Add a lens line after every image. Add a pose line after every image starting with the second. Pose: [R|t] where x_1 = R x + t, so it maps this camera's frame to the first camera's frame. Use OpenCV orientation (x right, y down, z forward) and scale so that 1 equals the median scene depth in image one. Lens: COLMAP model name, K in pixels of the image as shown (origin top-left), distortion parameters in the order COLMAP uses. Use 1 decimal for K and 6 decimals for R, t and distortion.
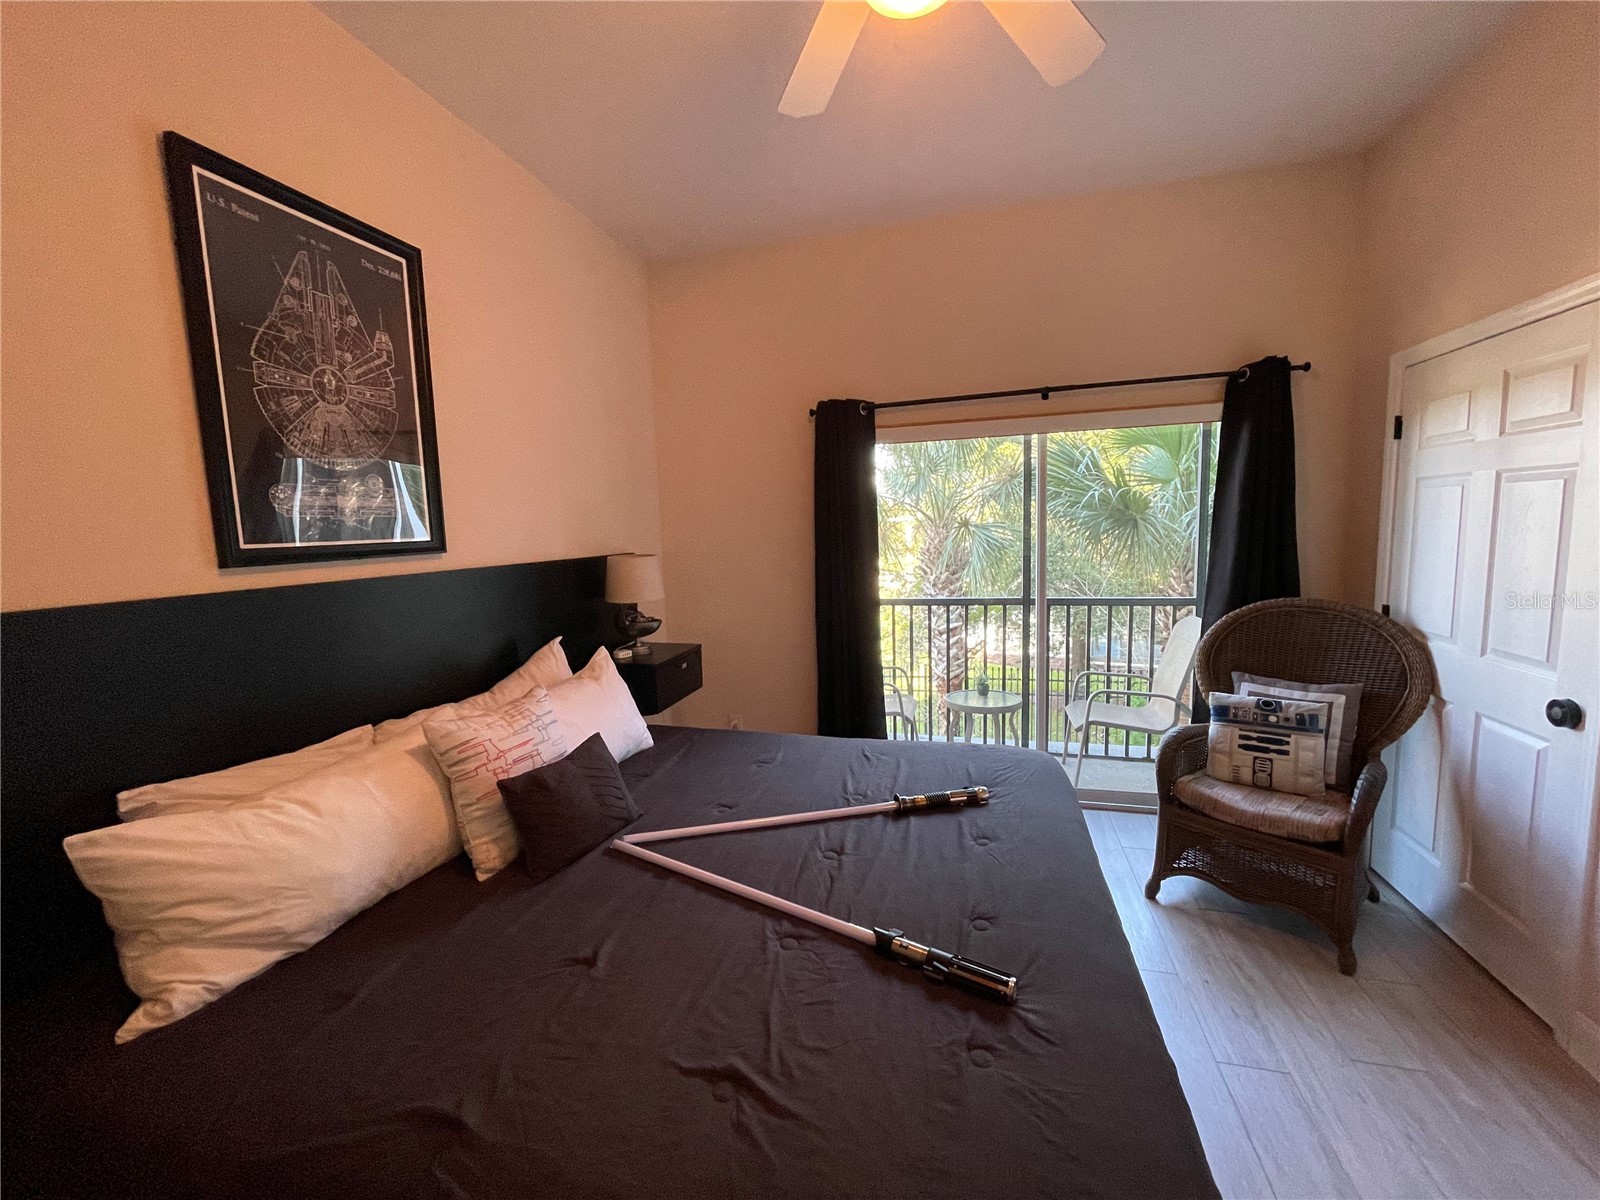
lens RADIAL K [[647.9, 0, 798.1], [0, 647.9, 597.3], [0, 0, 1]] dist [-0.003323, 0.000502]
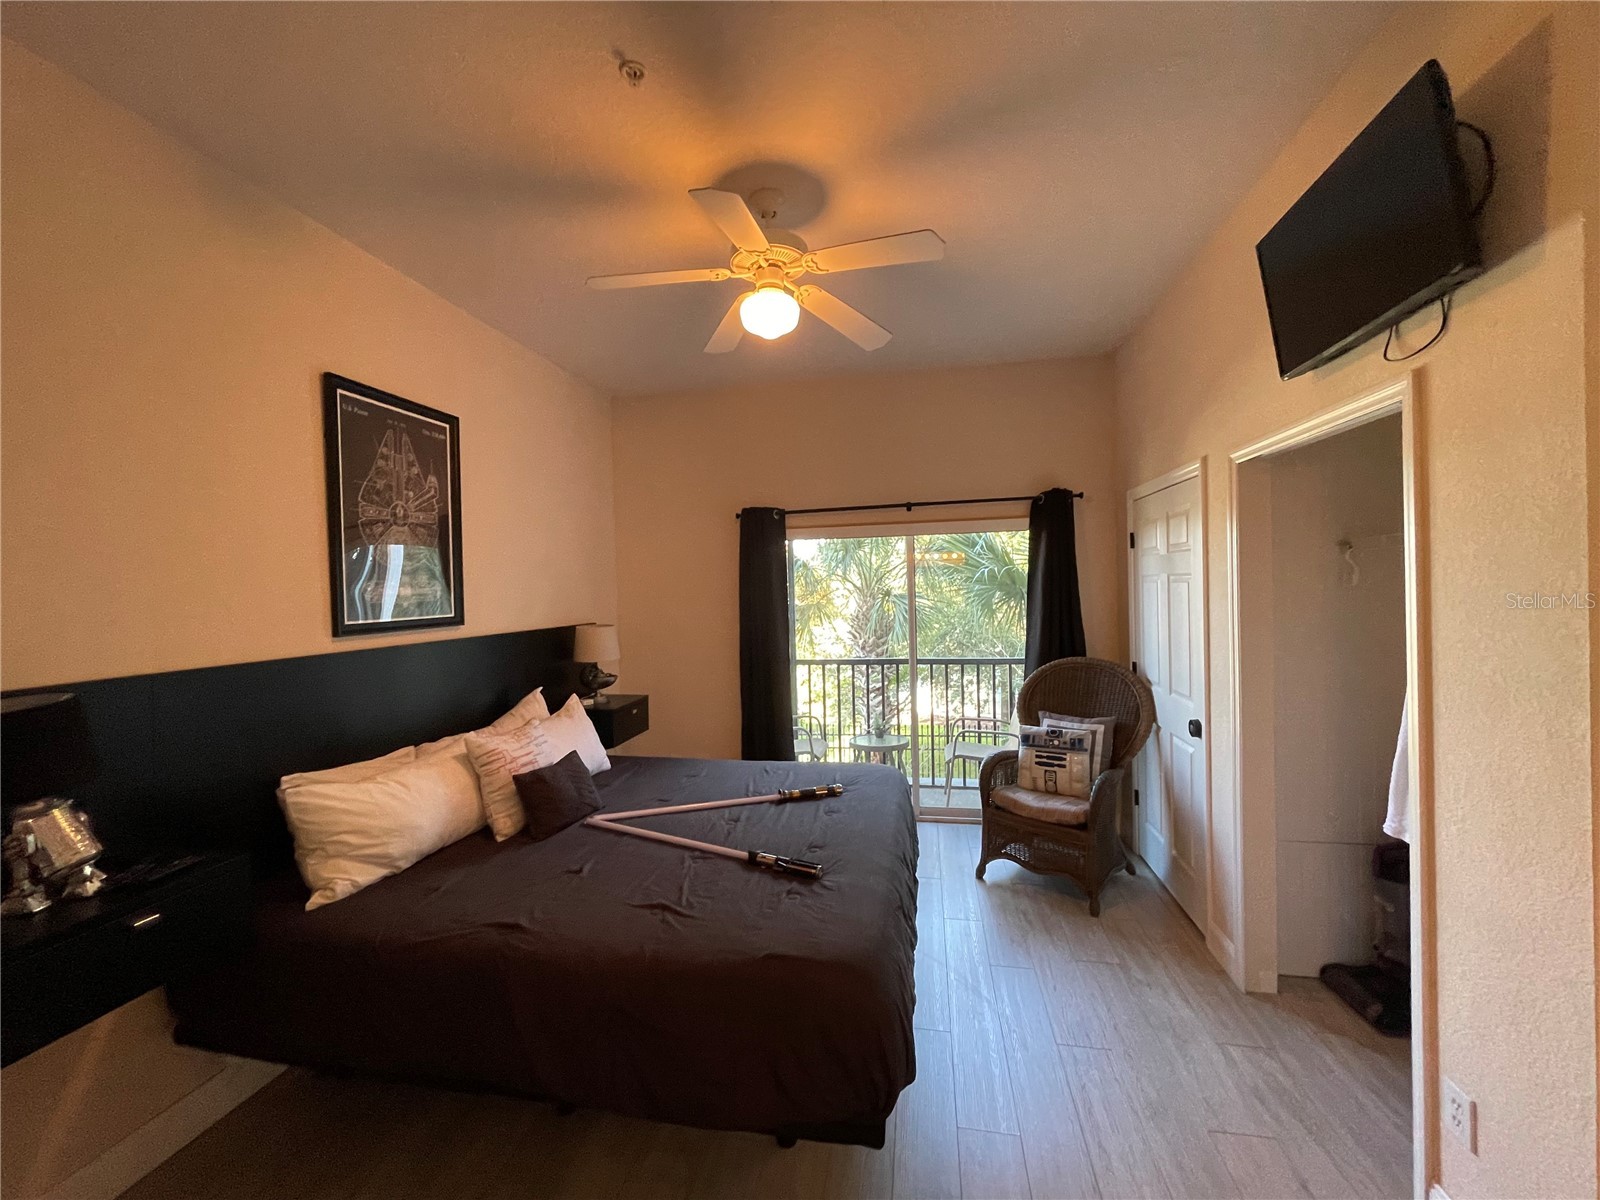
lens RADIAL K [[647.9, 0, 798.8], [0, 647.9, 597.3], [0, 0, 1]] dist [-0.003323, 0.000502]
pose [[0.996921, 0.005905, 0.078195, 0.063844], [0.001734, 0.995257, -0.097264, 0.008409], [-0.078398, 0.097100, 0.992182, -0.435550]]
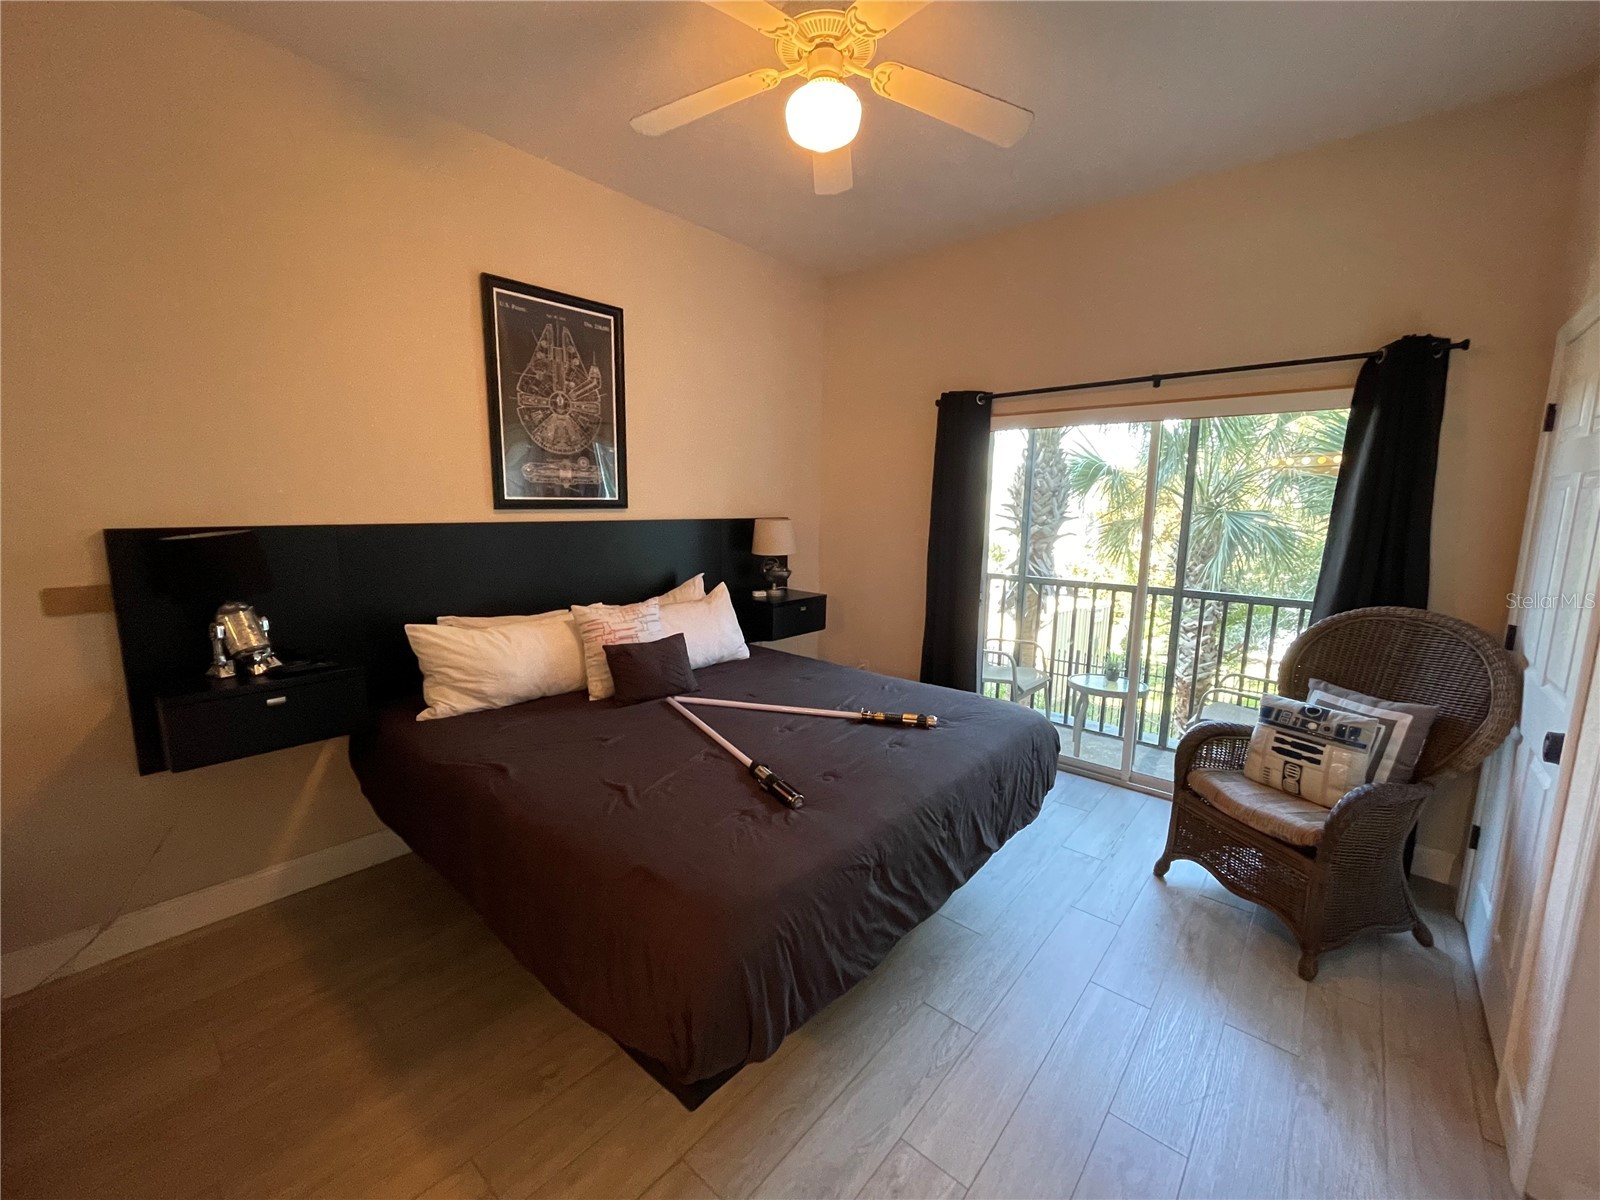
lens RADIAL K [[647.9, 0, 798.1], [0, 647.9, 597.0], [0, 0, 1]] dist [-0.003323, 0.000502]
pose [[0.900941, 0.107852, -0.420325, 0.471088], [-0.090186, 0.994009, 0.061746, 0.007906], [0.424466, -0.017722, 0.905270, -0.207658]]
